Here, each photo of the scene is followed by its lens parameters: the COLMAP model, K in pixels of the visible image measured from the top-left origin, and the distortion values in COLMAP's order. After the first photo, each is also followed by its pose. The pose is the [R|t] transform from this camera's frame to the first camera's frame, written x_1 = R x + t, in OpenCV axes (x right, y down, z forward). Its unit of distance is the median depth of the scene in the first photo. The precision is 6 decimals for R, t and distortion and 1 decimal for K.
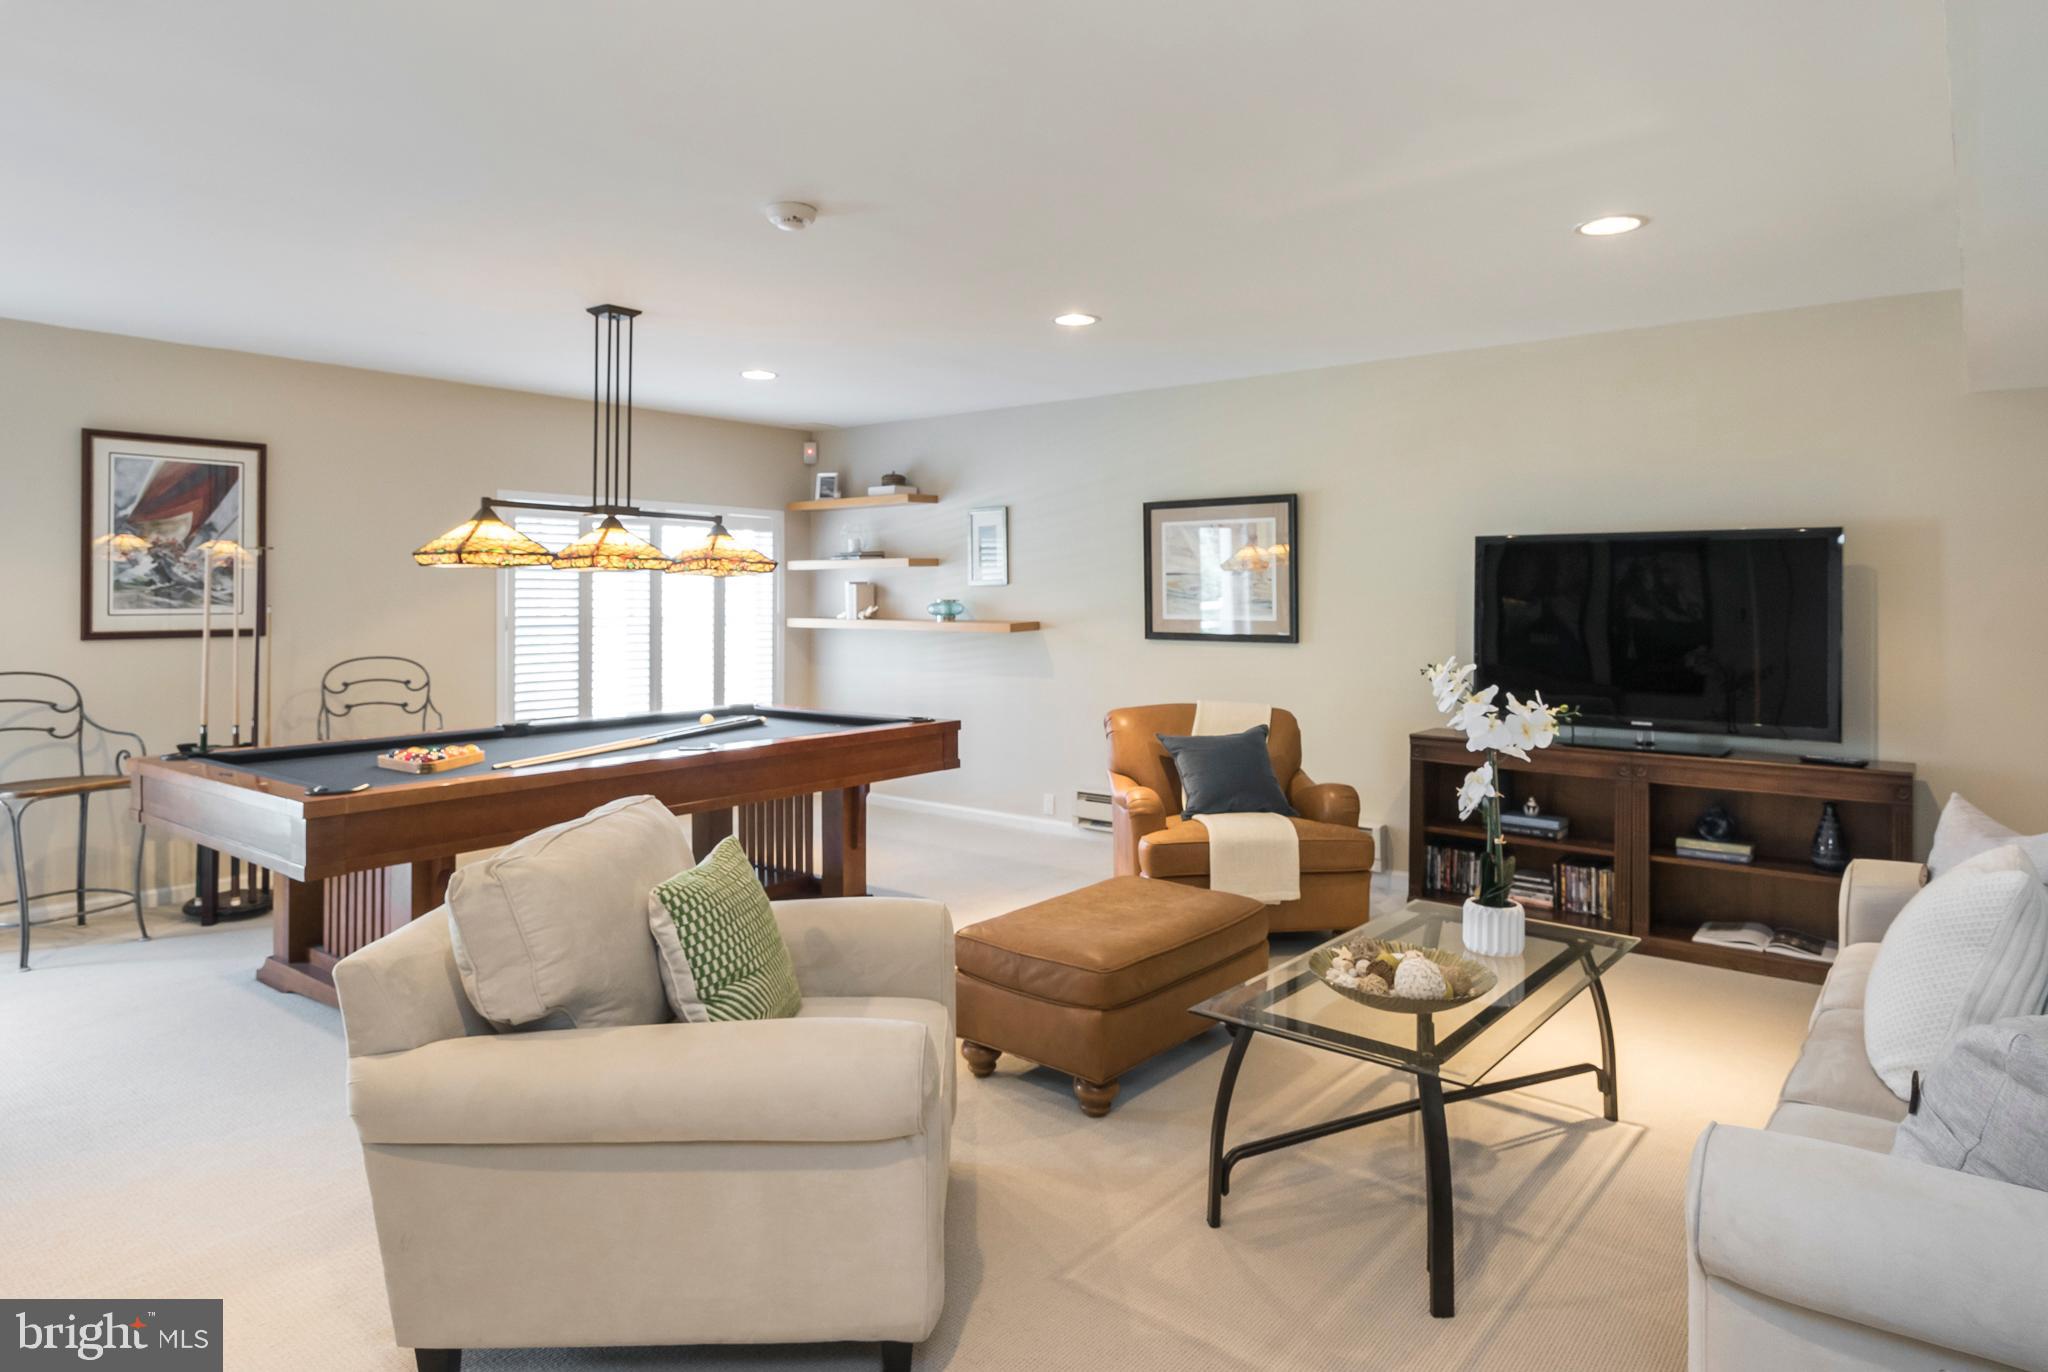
lens RADIAL K [[1144.9, 0, 1086.3], [0, 1144.9, 595.0], [0, 0, 1]] dist [0.004088, -0.001101]
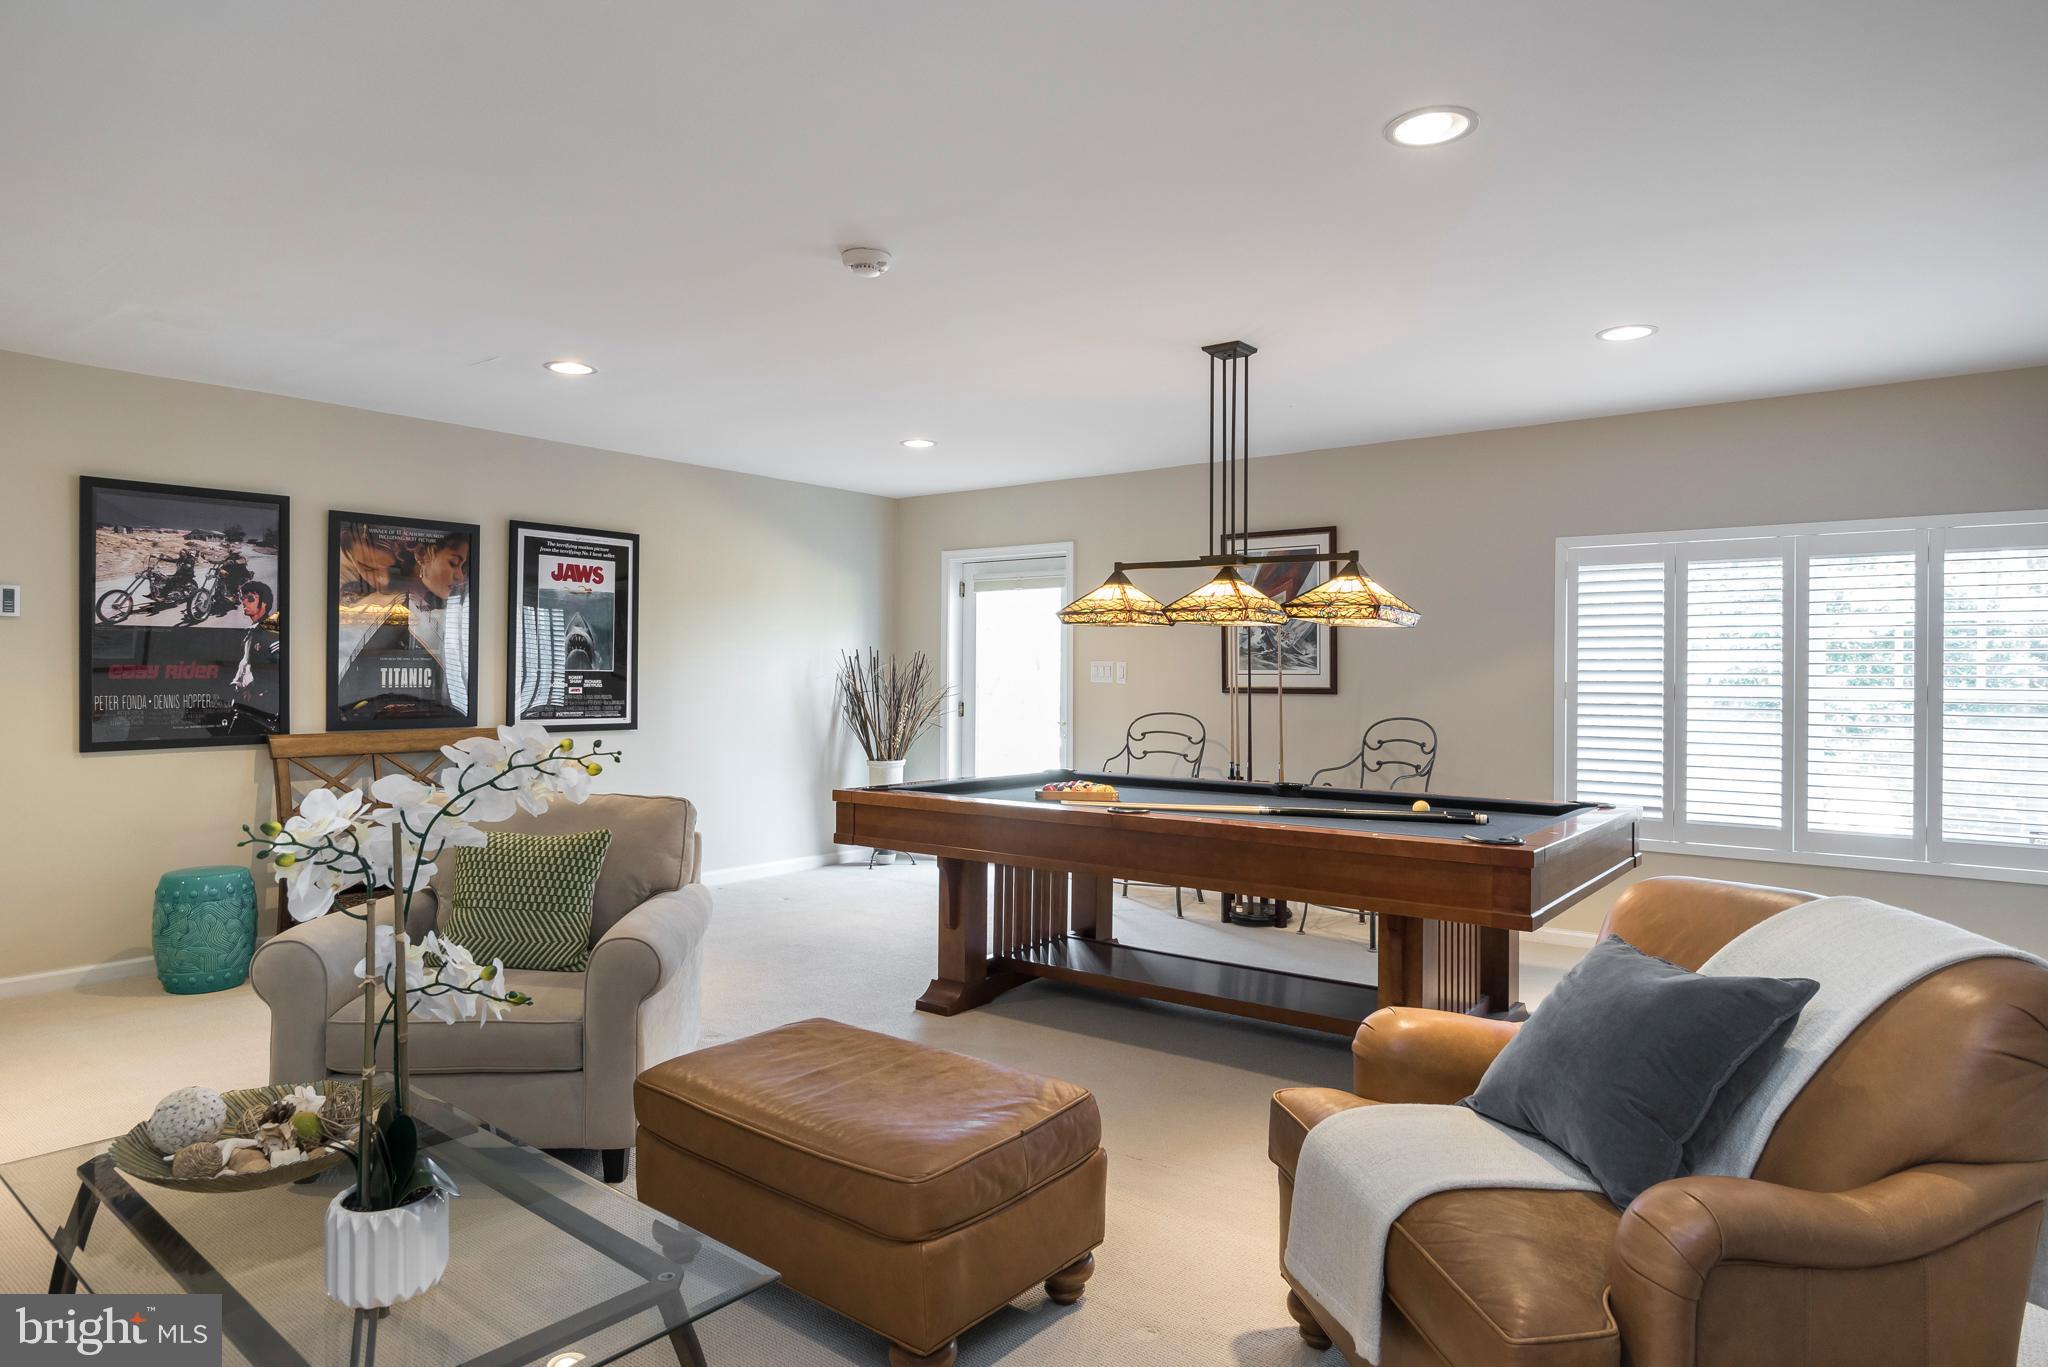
lens RADIAL K [[1214.5, 0, 1024.0], [0, 1214.5, 683.5], [0, 0, 1]] dist [-0.000734, -0.000941]
pose [[-0.000324, 0.006254, -0.999980, 0.550327], [-0.003176, 0.999975, 0.006255, 0.020587], [0.999995, 0.003178, -0.000304, 0.776598]]
